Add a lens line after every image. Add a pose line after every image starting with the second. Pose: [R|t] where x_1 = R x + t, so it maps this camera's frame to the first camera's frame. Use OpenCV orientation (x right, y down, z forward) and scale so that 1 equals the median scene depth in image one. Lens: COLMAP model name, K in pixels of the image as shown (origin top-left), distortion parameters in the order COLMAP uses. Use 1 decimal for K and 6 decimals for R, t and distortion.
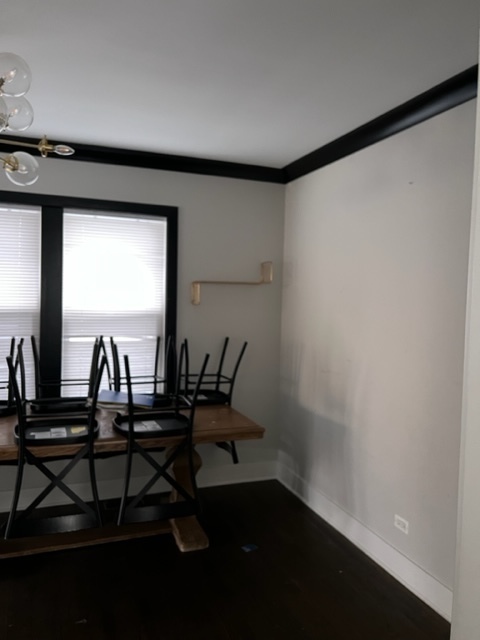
lens RADIAL K [[480.9, 0, 240.0], [0, 480.9, 320.0], [0, 0, 1]] dist [0.055621, -0.076962]
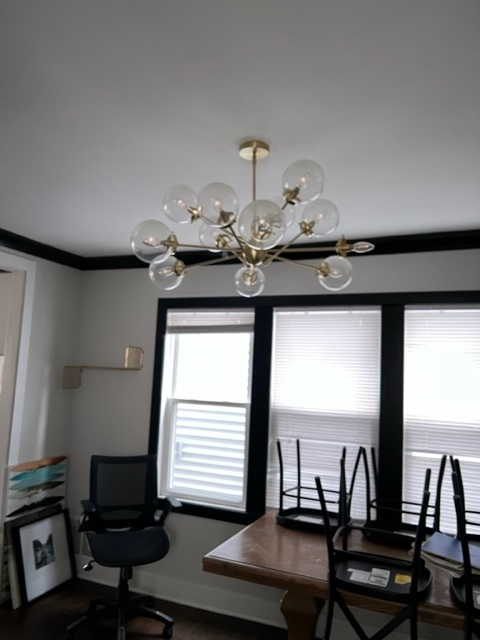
lens RADIAL K [[480.9, 0, 240.0], [0, 480.9, 320.0], [0, 0, 1]] dist [0.055621, -0.076962]
pose [[0.718940, -0.067715, -0.691765, 0.042549], [-0.059710, 0.985547, -0.158528, -0.040943], [0.692502, 0.155277, 0.704507, 0.150018]]
